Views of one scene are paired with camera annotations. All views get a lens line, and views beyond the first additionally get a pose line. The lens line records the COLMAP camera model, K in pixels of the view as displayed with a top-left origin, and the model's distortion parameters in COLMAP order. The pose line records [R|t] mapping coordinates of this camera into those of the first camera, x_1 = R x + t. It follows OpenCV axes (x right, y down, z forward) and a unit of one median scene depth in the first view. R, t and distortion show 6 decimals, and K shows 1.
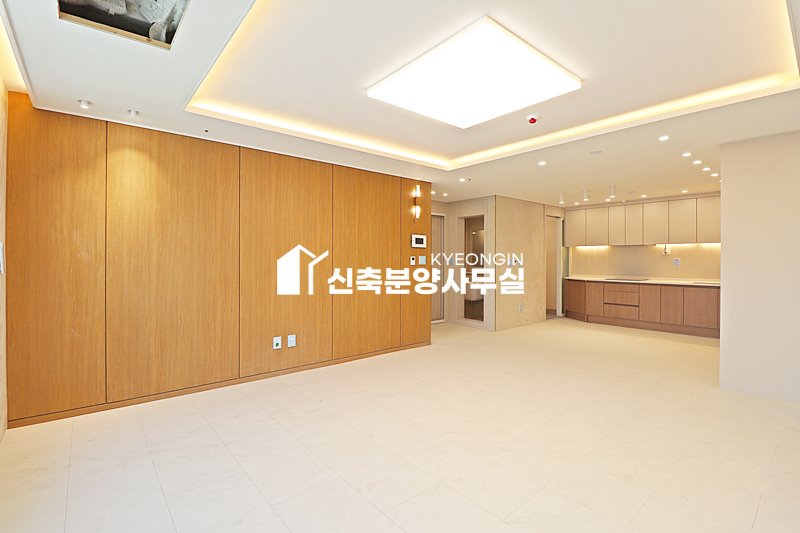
lens RADIAL K [[368.7, 0, 402.2], [0, 368.7, 260.2], [0, 0, 1]] dist [-0.008145, -0.009549]
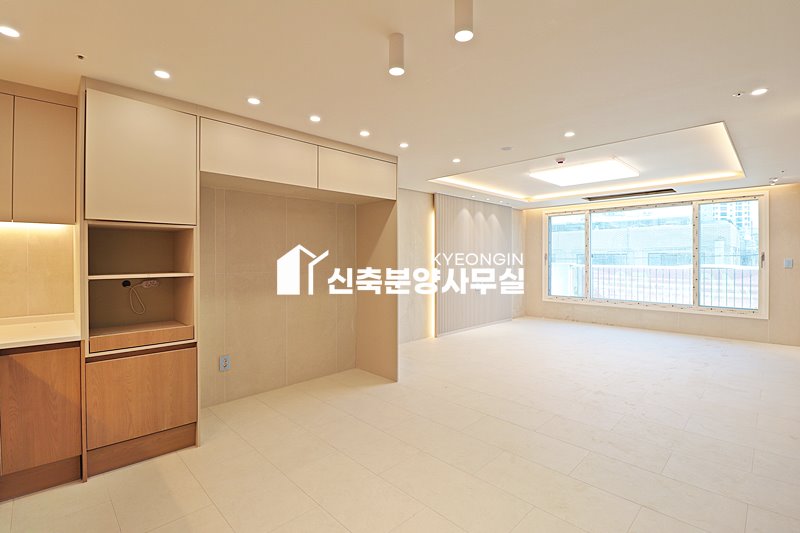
lens RADIAL K [[368.7, 0, 397.9], [0, 368.7, 258.3], [0, 0, 1]] dist [-0.008145, -0.009549]
pose [[-0.997938, -0.001034, -0.064172, 0.641246], [-0.001224, 0.999995, 0.002928, -0.014154], [0.064168, 0.003000, -0.997935, 1.426329]]
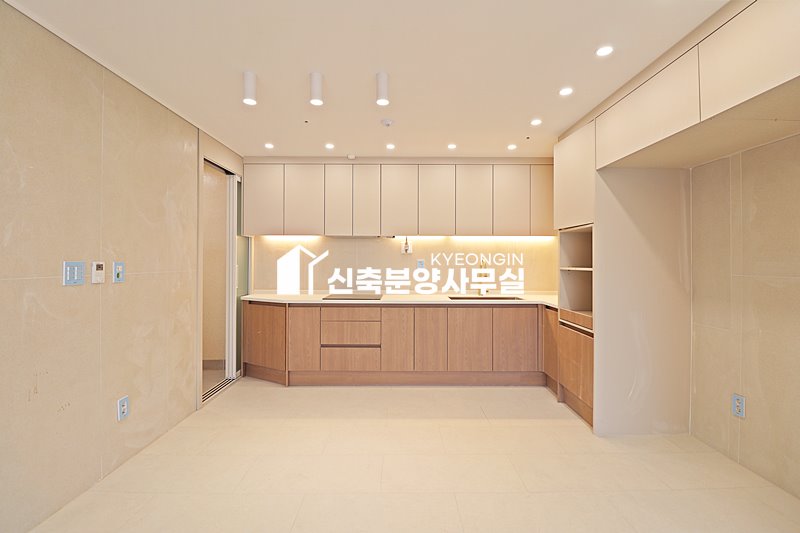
lens RADIAL K [[368.7, 0, 400.6], [0, 368.7, 259.1], [0, 0, 1]] dist [-0.008145, -0.009549]
pose [[0.644449, 0.003995, 0.764637, 0.307311], [0.000505, 0.999984, -0.005650, -0.002708], [-0.764647, 0.004028, 0.644436, 0.793772]]
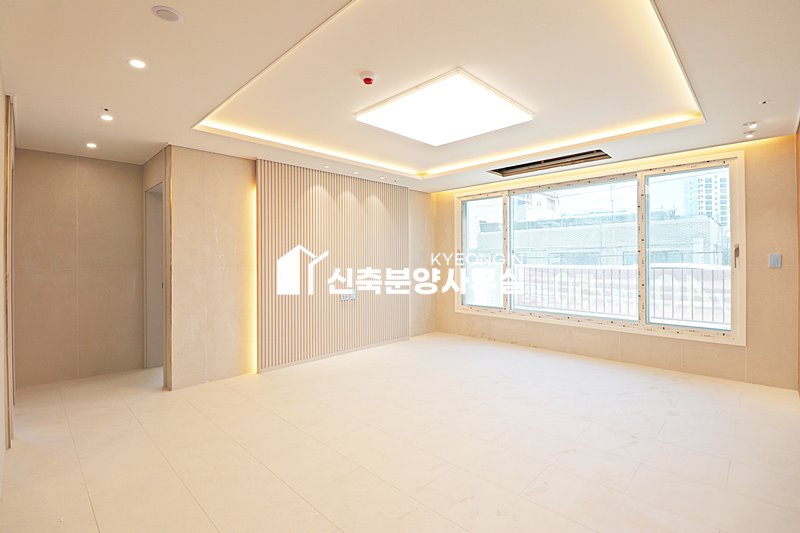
lens RADIAL K [[368.7, 0, 398.6], [0, 368.7, 256.6], [0, 0, 1]] dist [-0.008145, -0.009549]
pose [[-0.996154, 0.002616, -0.087583, 0.217455], [0.002979, 0.999987, -0.004020, -0.004804], [0.087571, -0.004266, -0.996149, 1.078672]]
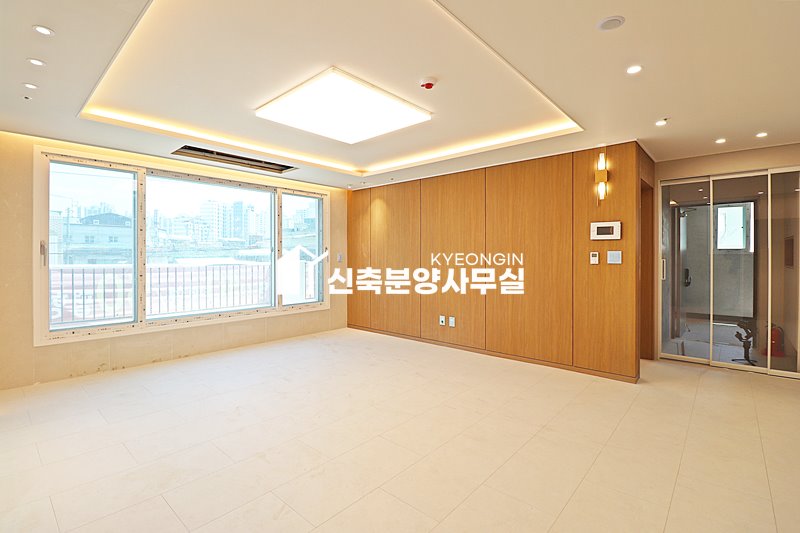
lens RADIAL K [[368.7, 0, 401.2], [0, 368.7, 257.4], [0, 0, 1]] dist [-0.008145, -0.009549]
pose [[0.144193, 0.001092, -0.989549, 0.699105], [-0.001082, 0.999999, 0.000945, 0.000178], [0.989549, 0.000935, 0.144194, 0.500869]]
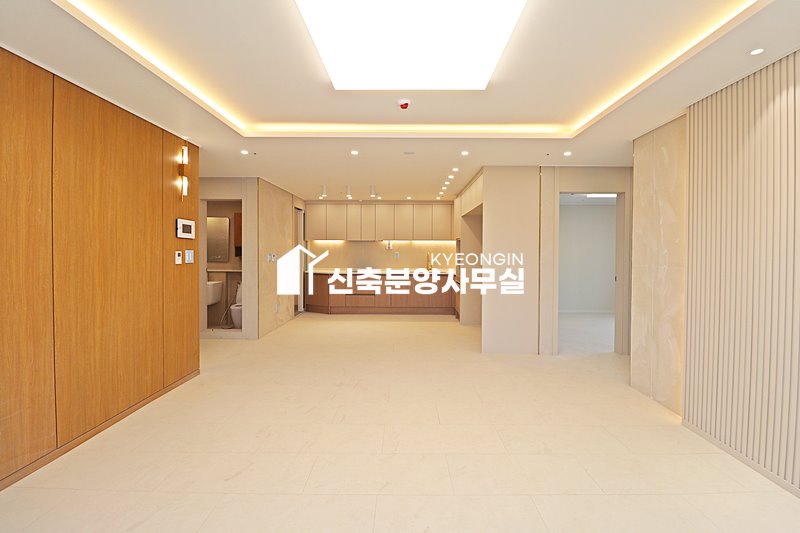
lens RADIAL K [[368.7, 0, 402.5], [0, 368.7, 259.0], [0, 0, 1]] dist [-0.008145, -0.009549]
pose [[0.651498, -0.014358, 0.758514, -0.212812], [-0.001177, 0.999801, 0.019936, -0.009743], [-0.758649, -0.013881, 0.651351, 0.244007]]
